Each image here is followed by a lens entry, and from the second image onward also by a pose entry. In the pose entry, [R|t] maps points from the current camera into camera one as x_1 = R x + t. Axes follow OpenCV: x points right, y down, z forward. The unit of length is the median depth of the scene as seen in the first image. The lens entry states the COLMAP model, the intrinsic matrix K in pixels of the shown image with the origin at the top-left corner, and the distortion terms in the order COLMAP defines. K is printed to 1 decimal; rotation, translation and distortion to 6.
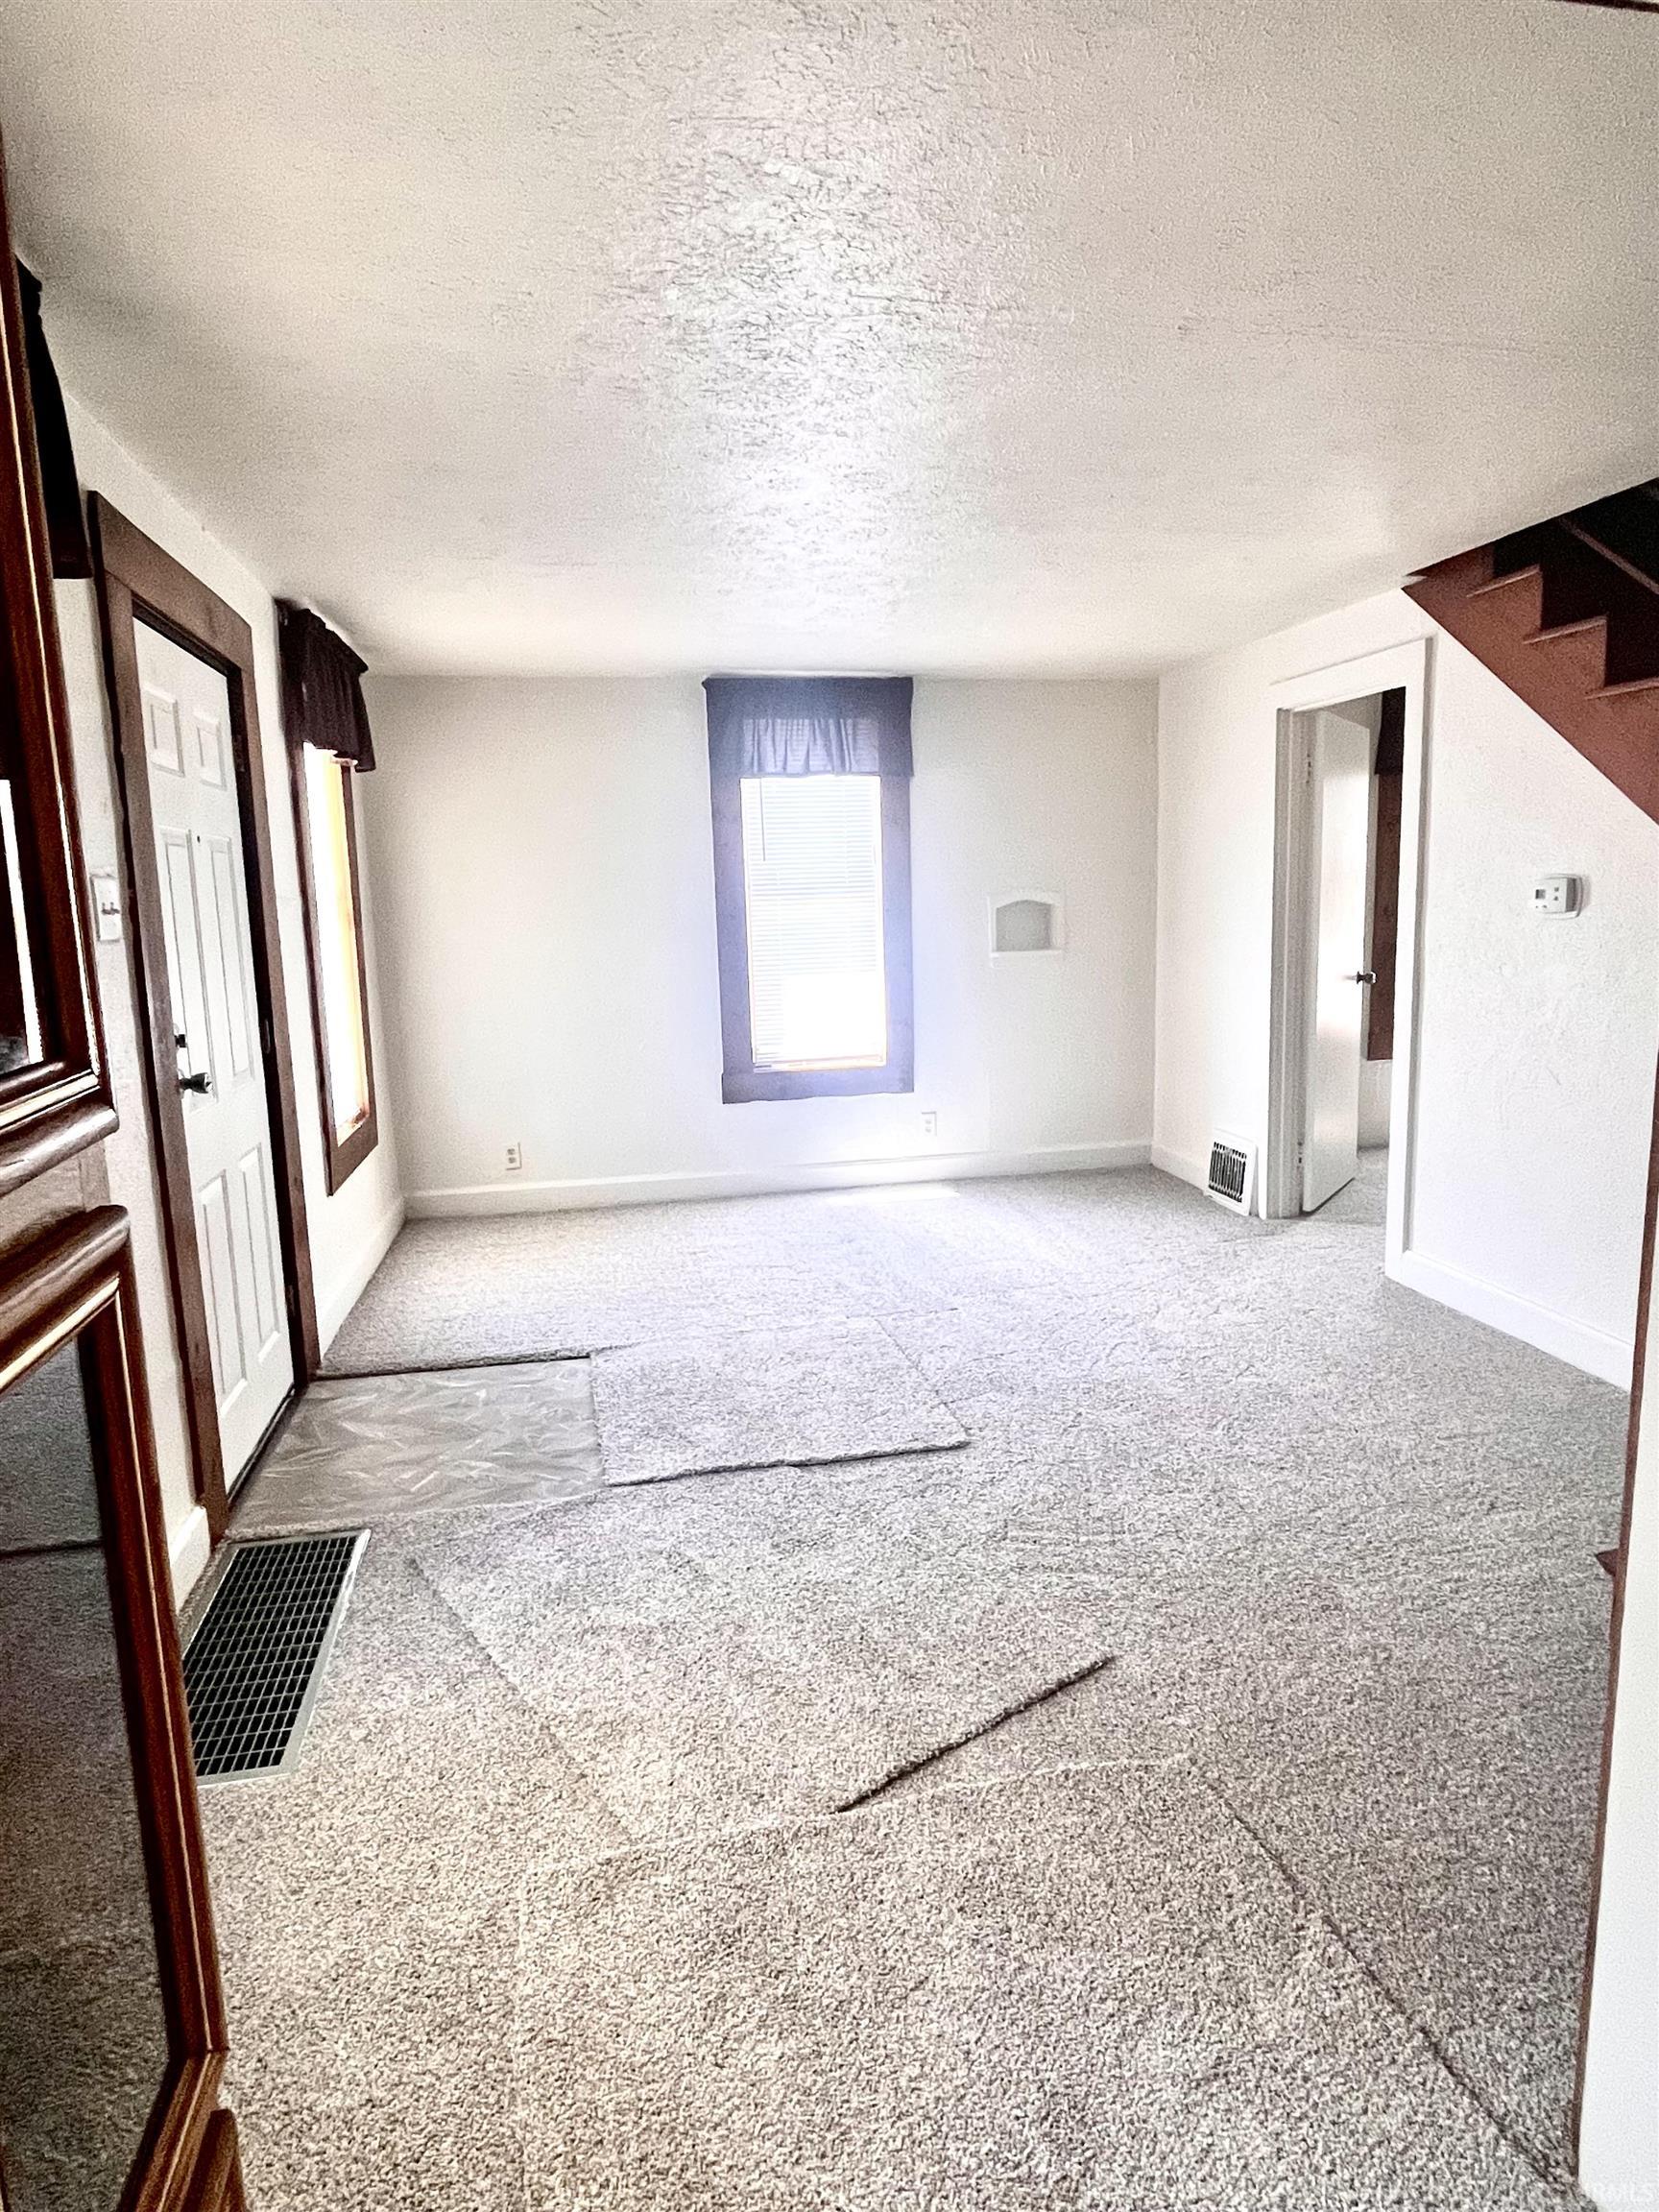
lens RADIAL K [[1277.8, 0, 833.9], [0, 1277.8, 1112.1], [0, 0, 1]] dist [-0.000134, -0.000142]
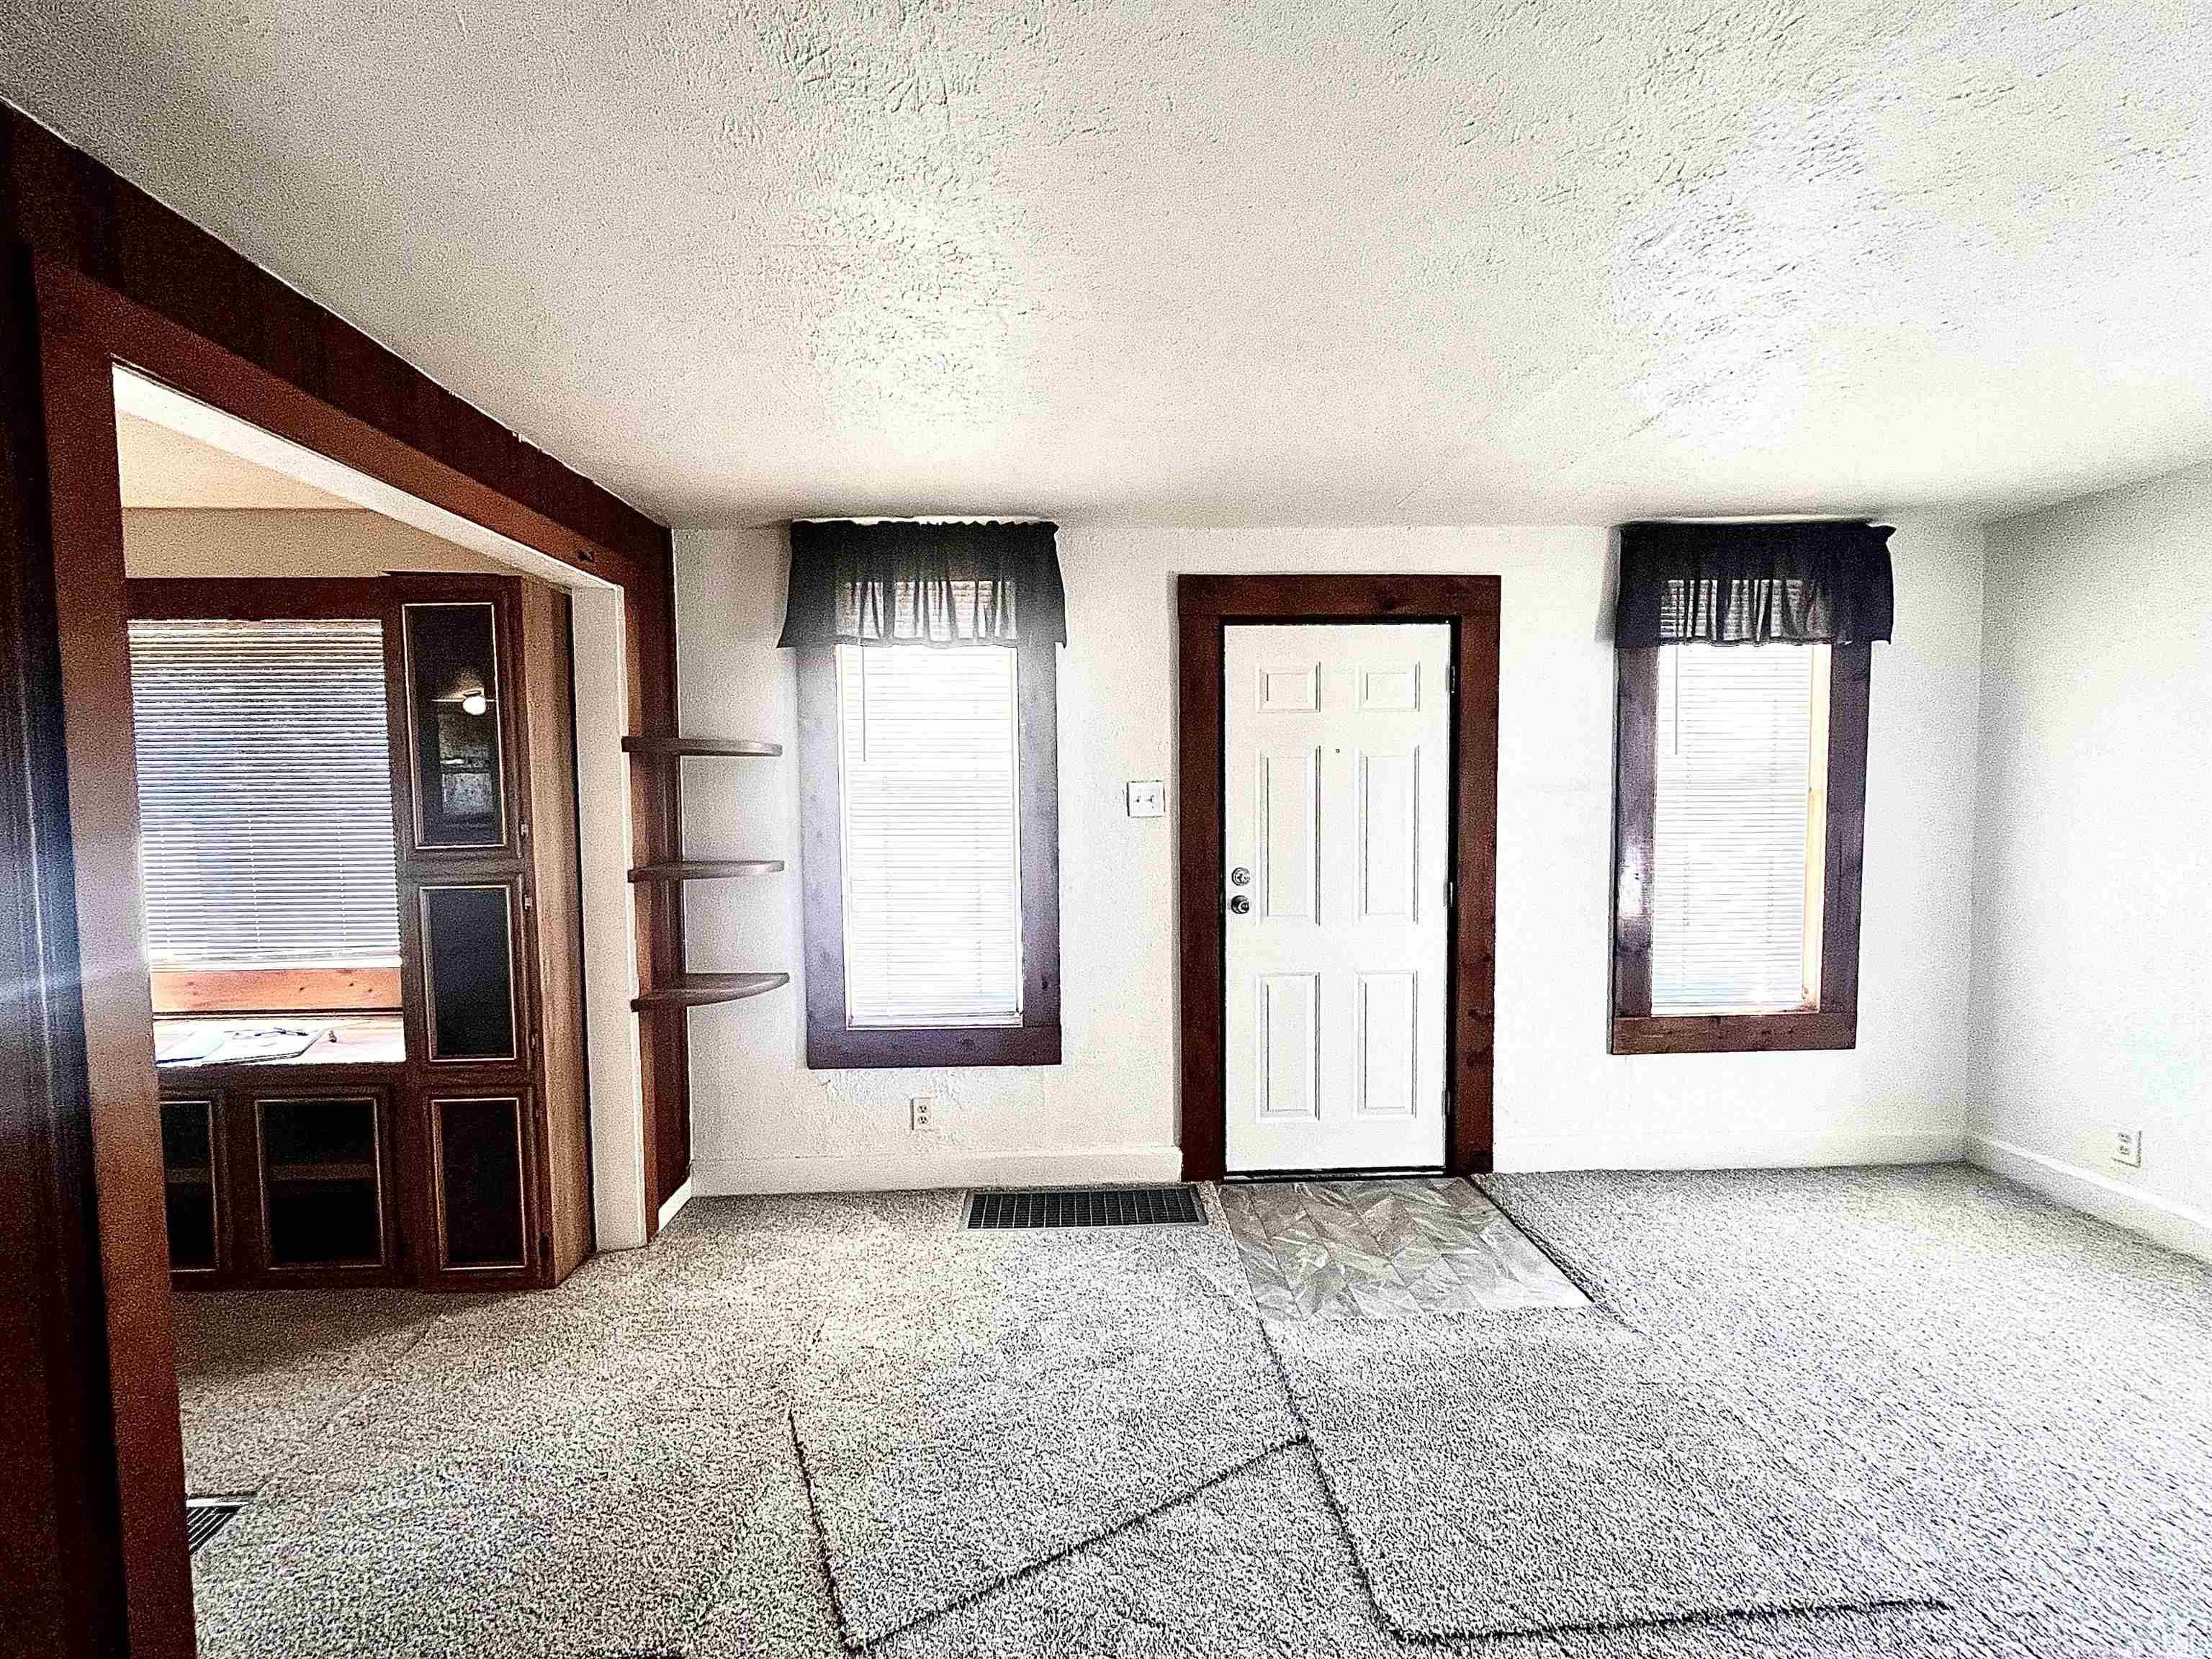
lens RADIAL K [[896.4, 0, 1108.0], [0, 896.4, 828.1], [0, 0, 1]] dist [0.000085, -0.000157]
pose [[-0.164968, 0.077273, -0.983267, 0.518330], [-0.140823, 0.984867, 0.101025, -0.177572], [0.976194, 0.155132, -0.151590, 0.765520]]
